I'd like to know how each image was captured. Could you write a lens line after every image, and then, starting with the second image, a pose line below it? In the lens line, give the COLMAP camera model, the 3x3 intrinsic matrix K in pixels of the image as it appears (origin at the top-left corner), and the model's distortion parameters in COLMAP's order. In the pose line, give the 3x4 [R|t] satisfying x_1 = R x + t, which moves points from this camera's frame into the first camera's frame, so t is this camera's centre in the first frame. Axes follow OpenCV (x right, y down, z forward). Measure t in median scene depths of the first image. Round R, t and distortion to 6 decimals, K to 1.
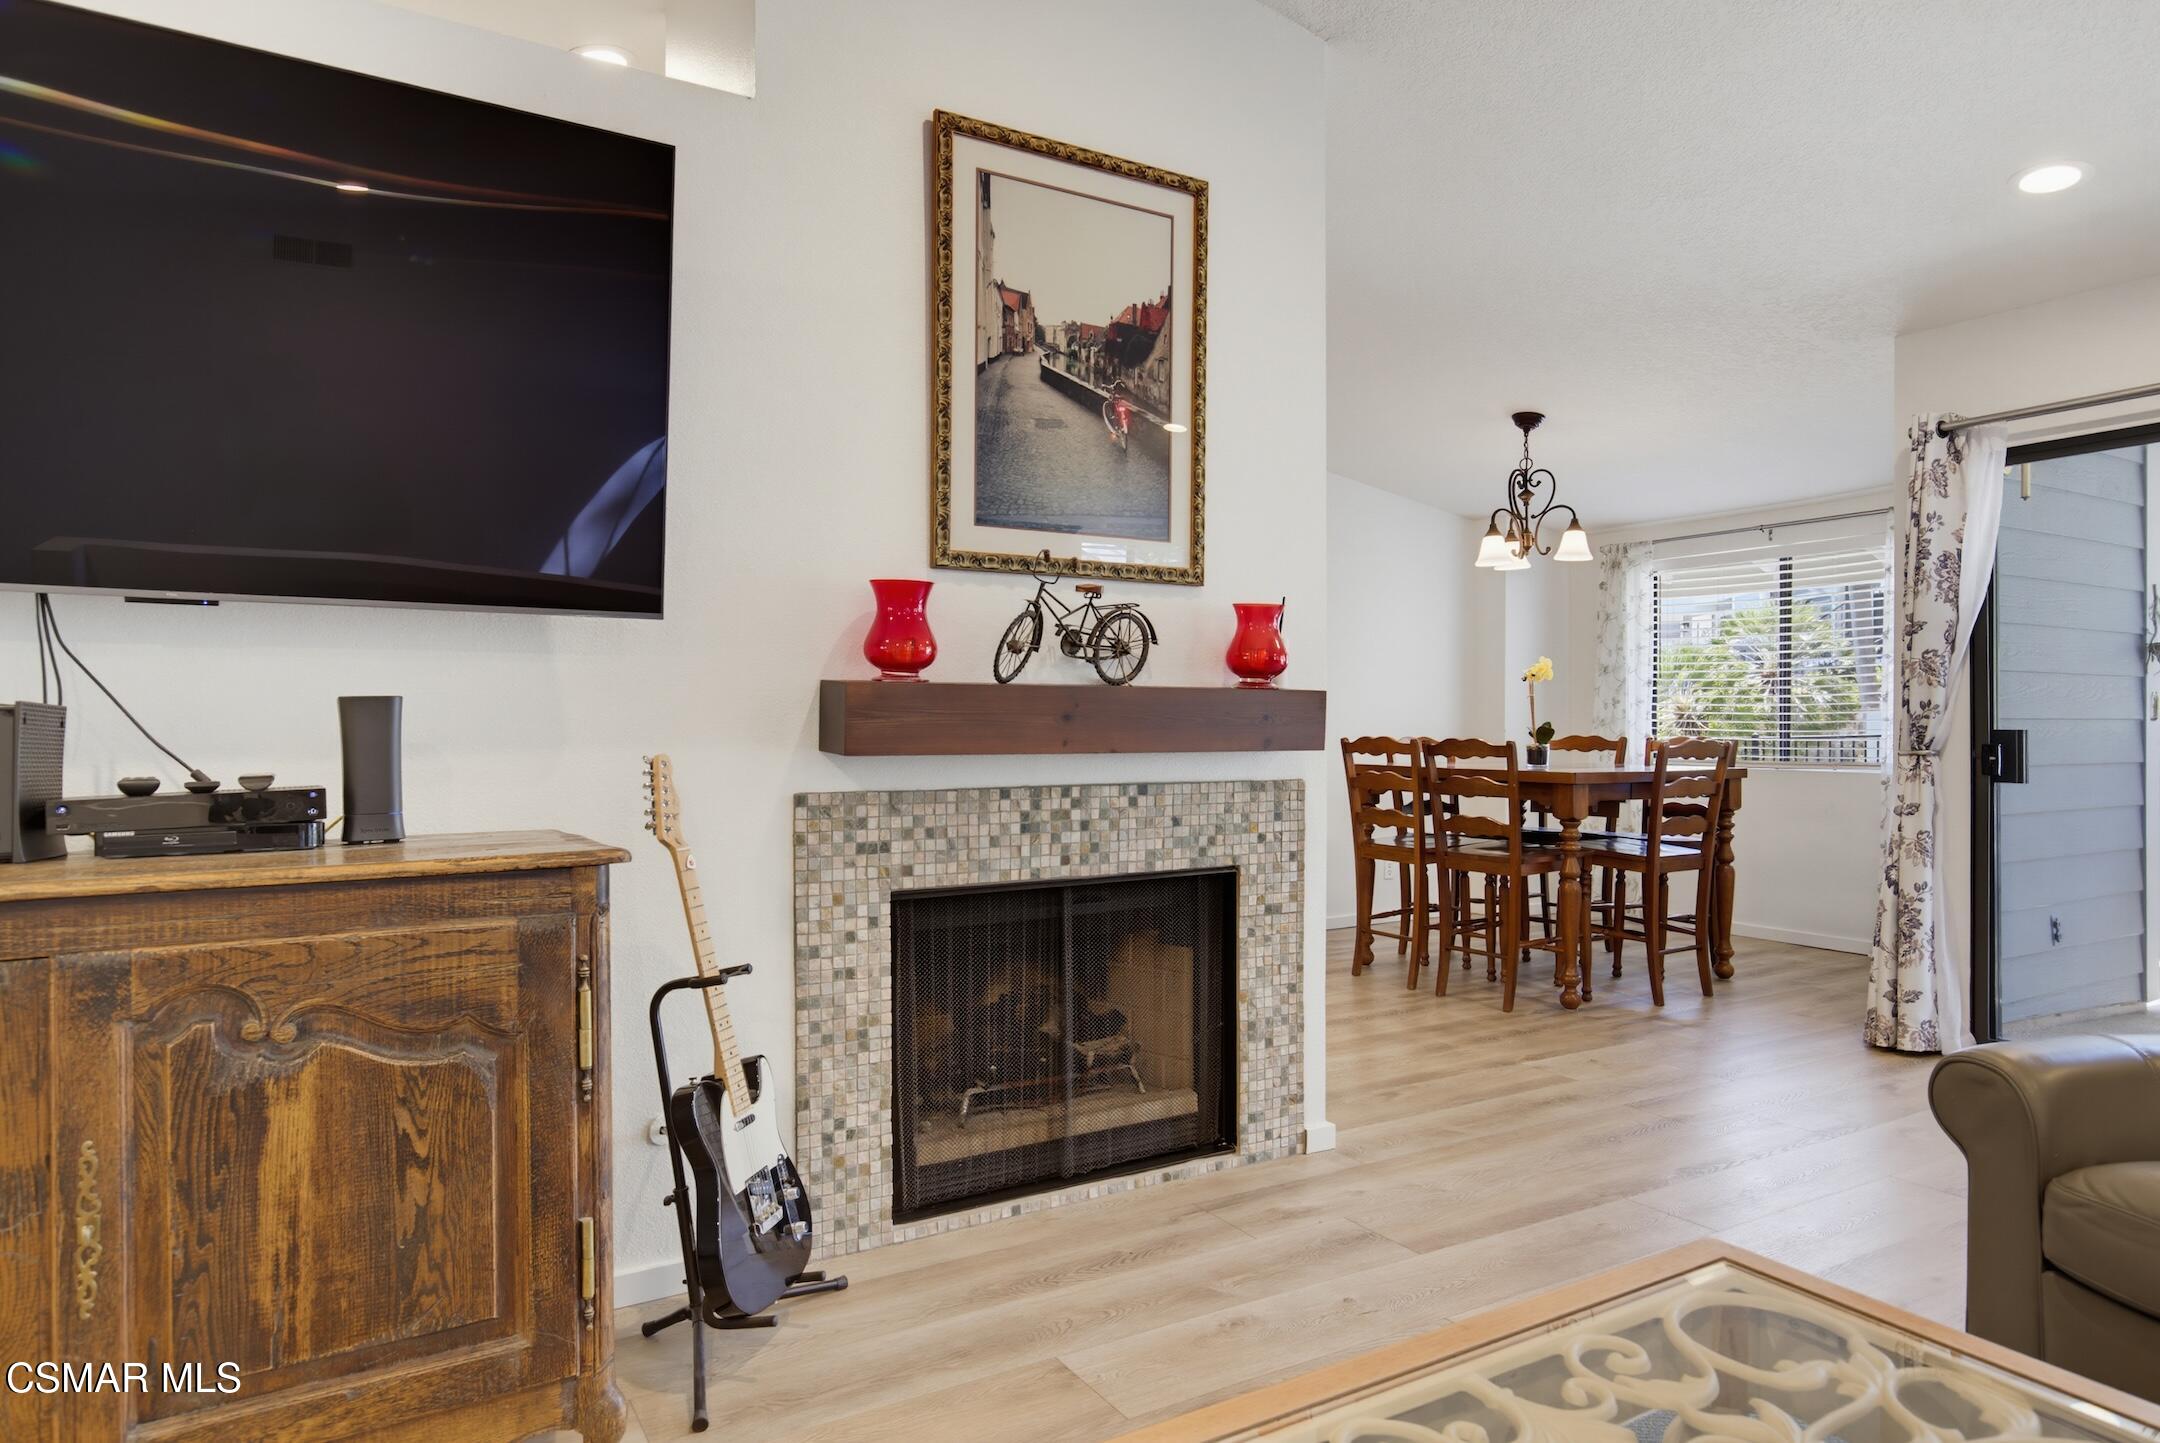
lens RADIAL K [[1276.4, 0, 1072.8], [0, 1276.4, 729.1], [0, 0, 1]] dist [-0.002327, 0.002844]
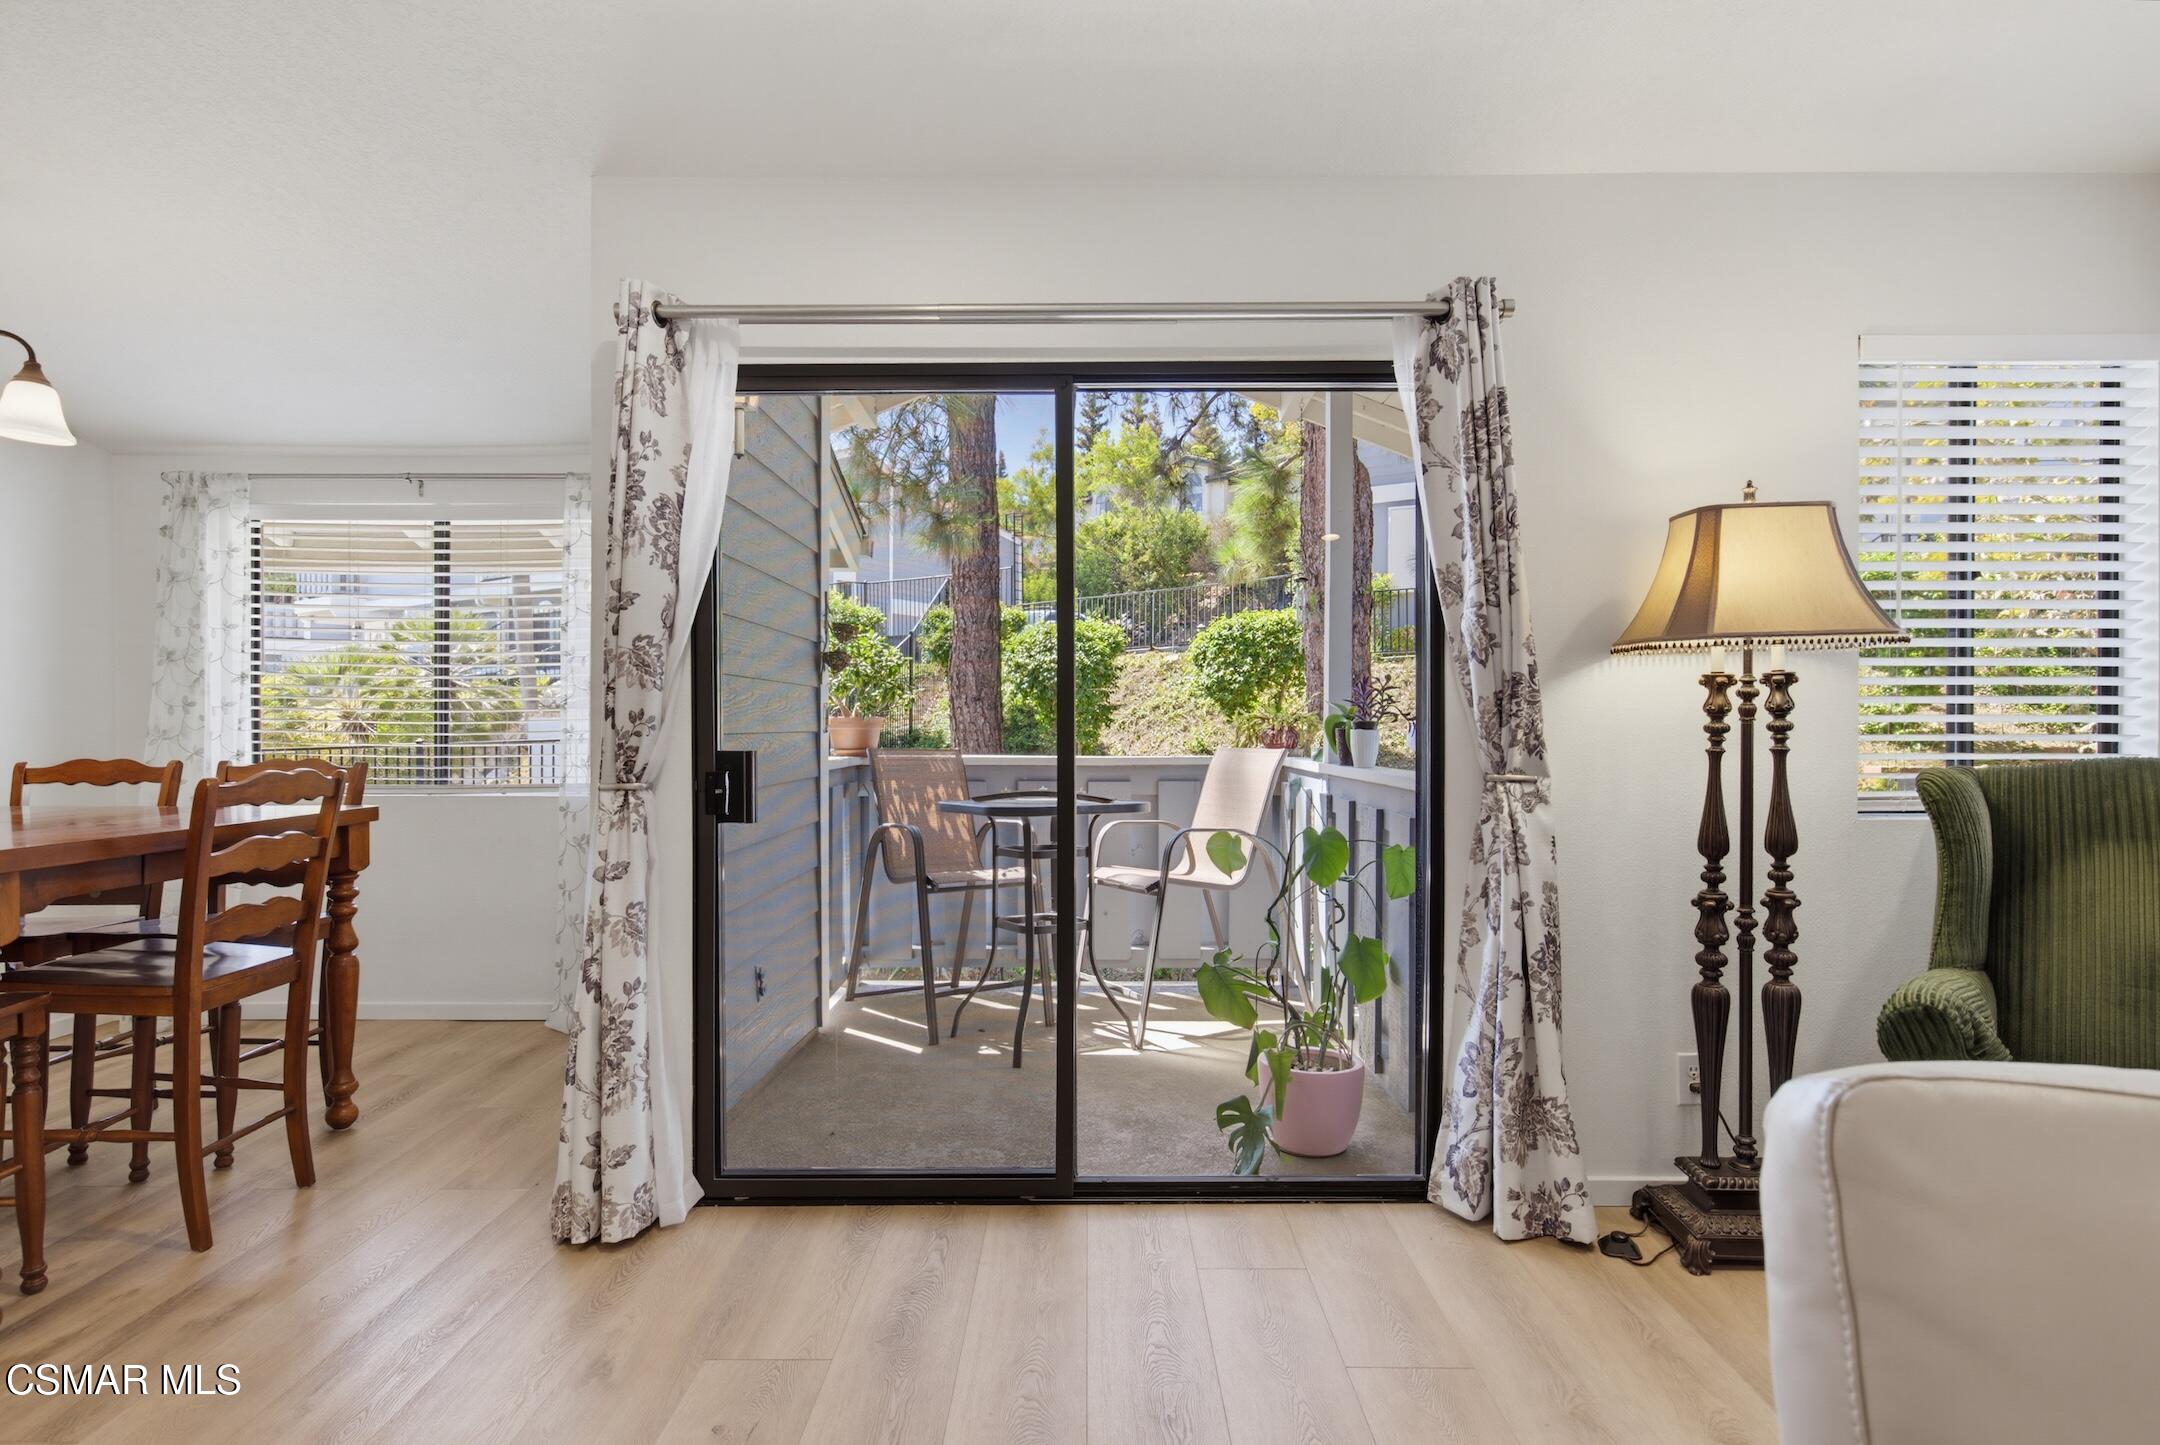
lens RADIAL K [[1085.1, 0, 1087.3], [0, 1085.1, 725.4], [0, 0, 1]] dist [-0.003962, 0.002037]
pose [[0.510494, -0.000113, 0.859882, 0.299083], [0.003251, 0.999993, -0.001799, -0.012647], [-0.859875, 0.003714, 0.510490, 0.507200]]
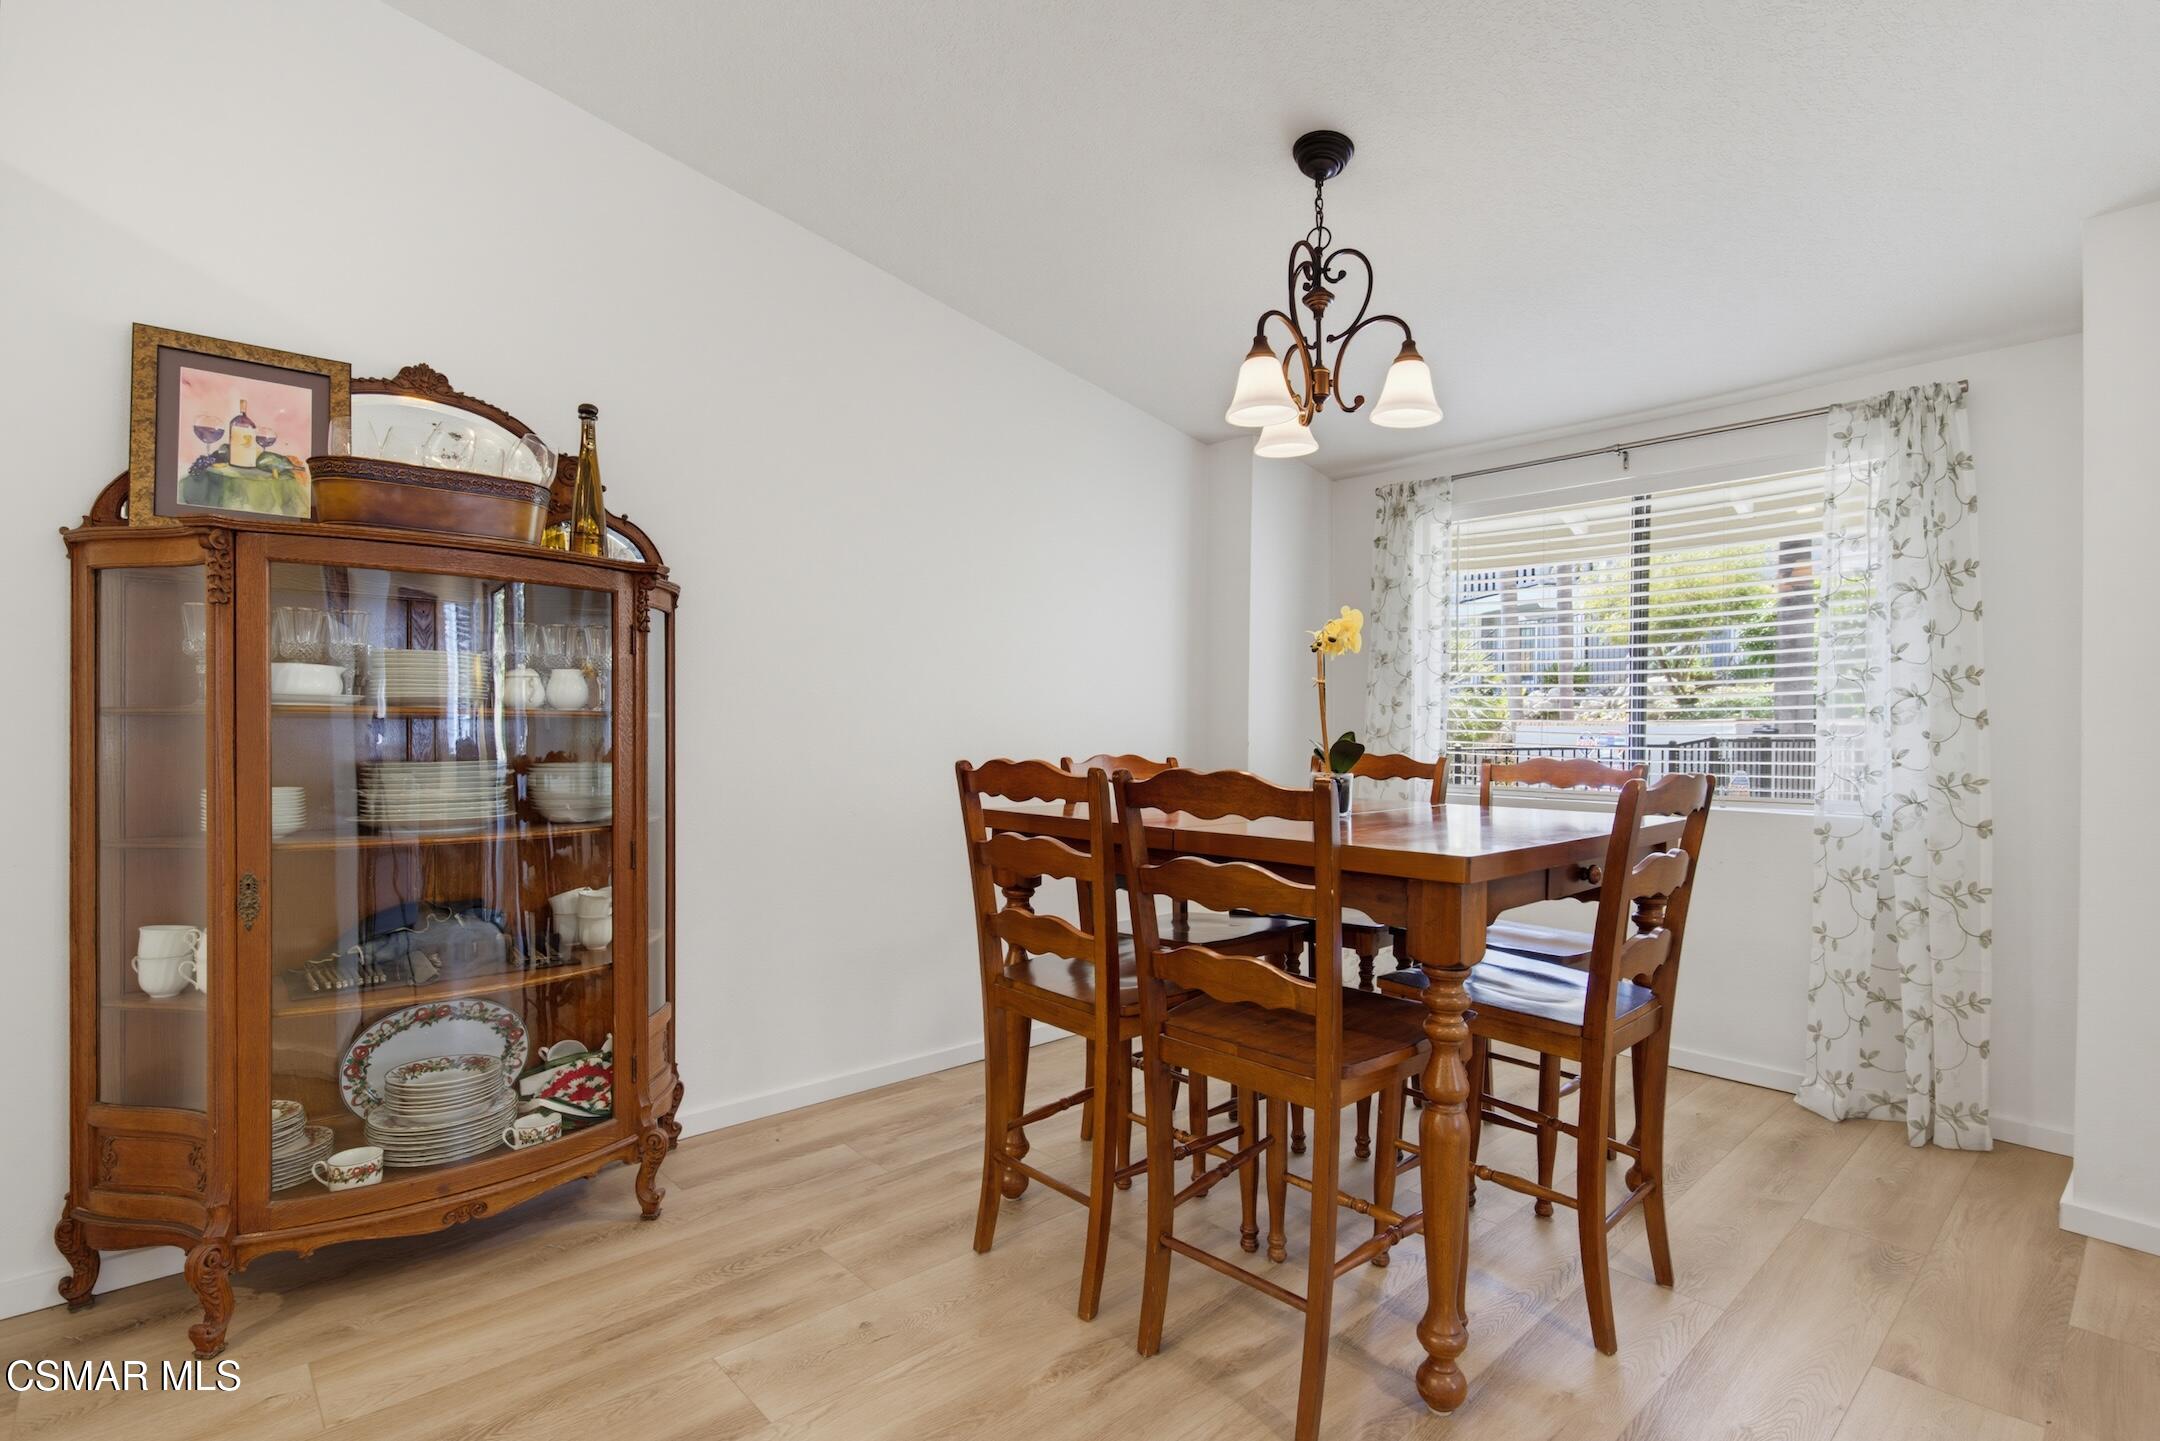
lens RADIAL K [[1027.9, 0, 1094.6], [0, 1027.9, 734.7], [0, 0, 1]] dist [-0.005414, -0.000359]
pose [[0.977293, 0.010487, 0.211632, 0.238214], [-0.010816, 0.999941, 0.000394, -0.004422], [-0.211616, -0.002674, 0.977349, 0.811109]]
